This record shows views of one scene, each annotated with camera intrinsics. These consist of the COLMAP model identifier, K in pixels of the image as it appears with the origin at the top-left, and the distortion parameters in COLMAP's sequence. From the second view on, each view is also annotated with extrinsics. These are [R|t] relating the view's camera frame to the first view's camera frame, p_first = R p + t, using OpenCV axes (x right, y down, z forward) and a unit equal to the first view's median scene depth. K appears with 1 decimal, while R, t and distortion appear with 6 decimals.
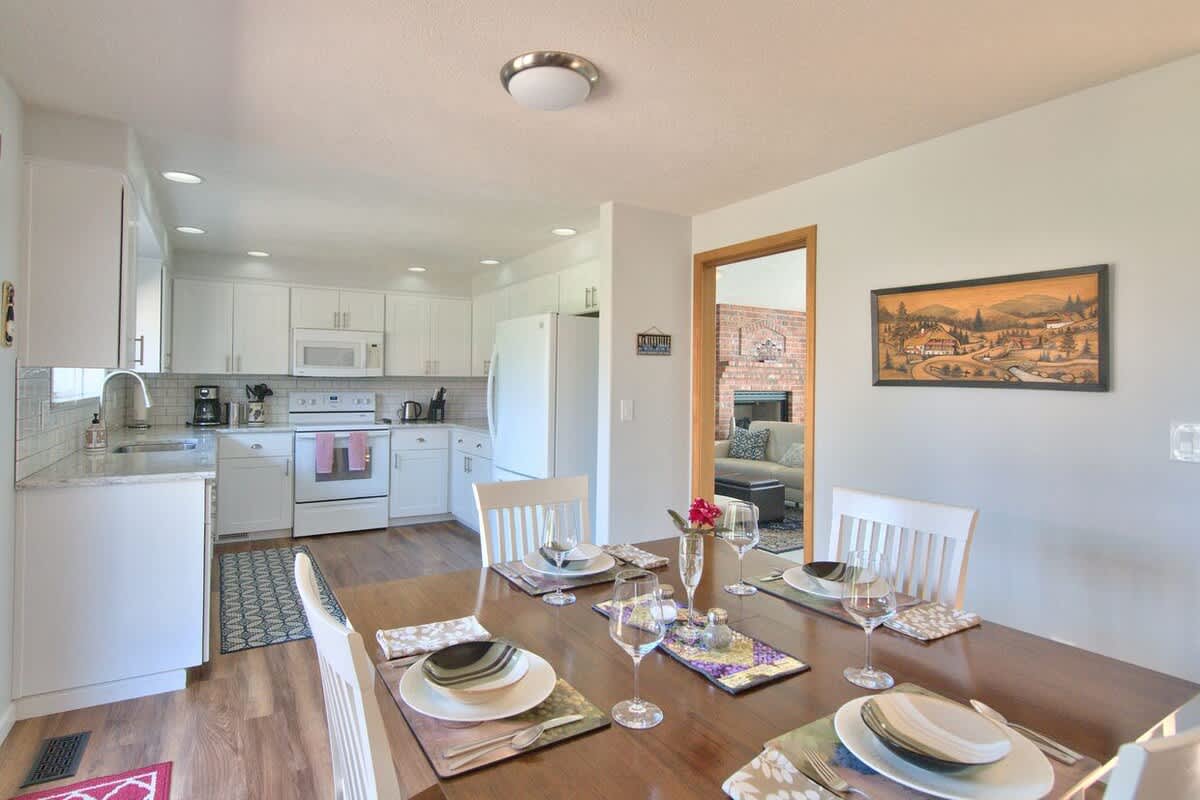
lens RADIAL K [[616.1, 0, 570.7], [0, 616.1, 373.3], [0, 0, 1]] dist [-0.023284, 0.000001]
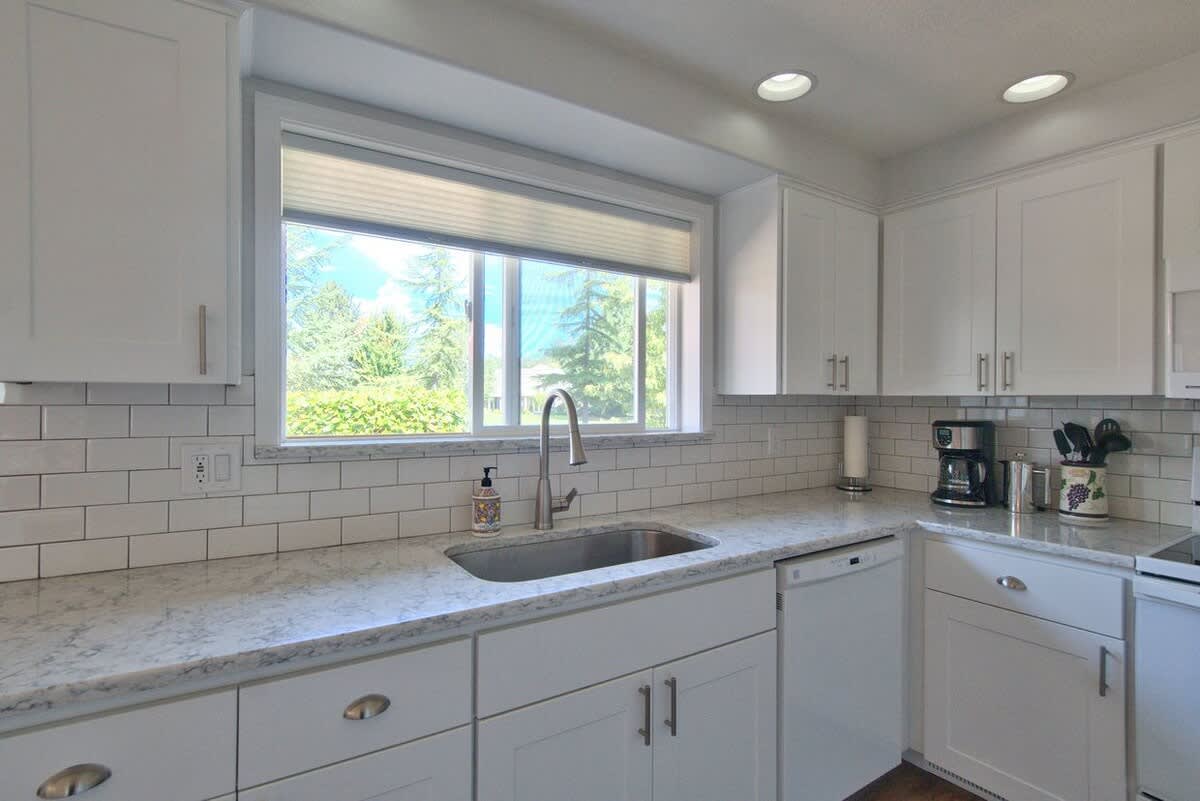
lens RADIAL K [[579.1, 0, 599.5], [0, 579.1, 396.7], [0, 0, 1]] dist [-0.018673, 0.001030]
pose [[0.048590, -0.014133, -0.998719, -0.155650], [0.006534, 0.999883, -0.013831, 0.005566], [0.998797, -0.005854, 0.048677, 0.682854]]
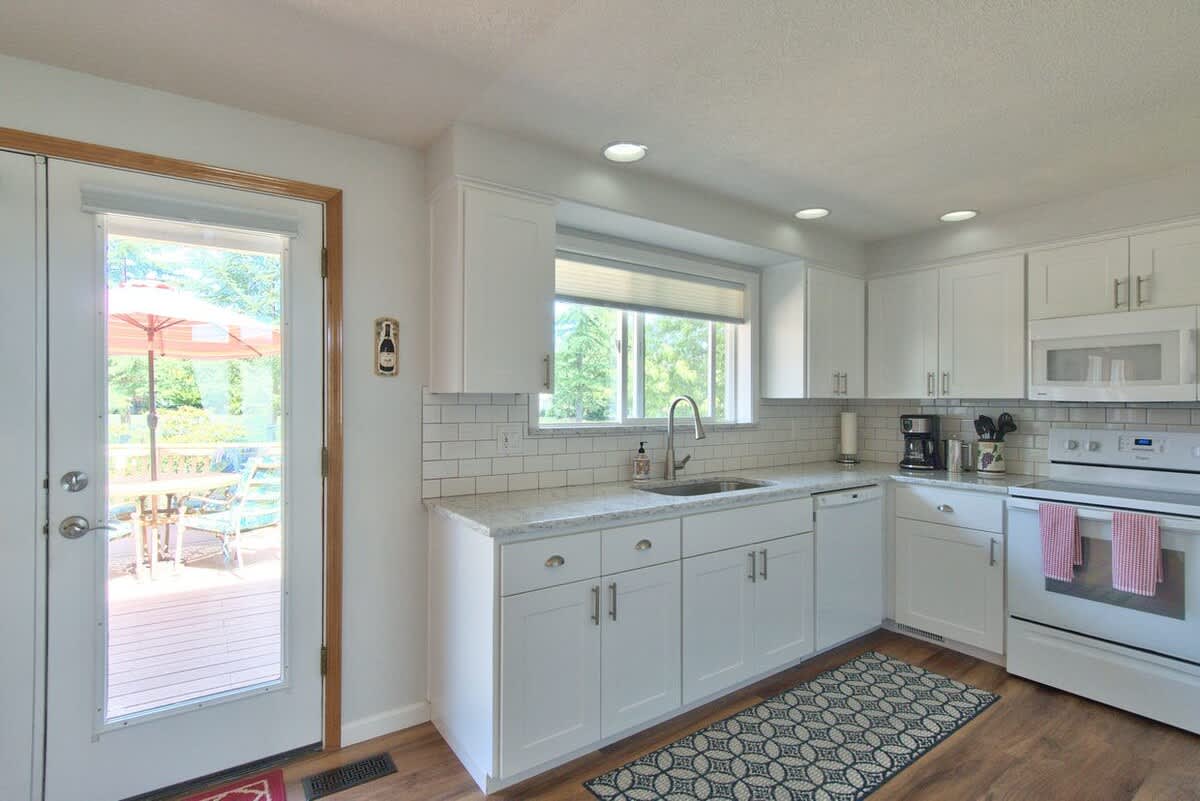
lens RADIAL K [[579.1, 0, 599.5], [0, 579.1, 396.7], [0, 0, 1]] dist [-0.018673, 0.001030]
pose [[0.089280, -0.017673, -0.995850, 0.066613], [0.008706, 0.999818, -0.016963, 0.006576], [0.995969, -0.007156, 0.089417, 0.542113]]
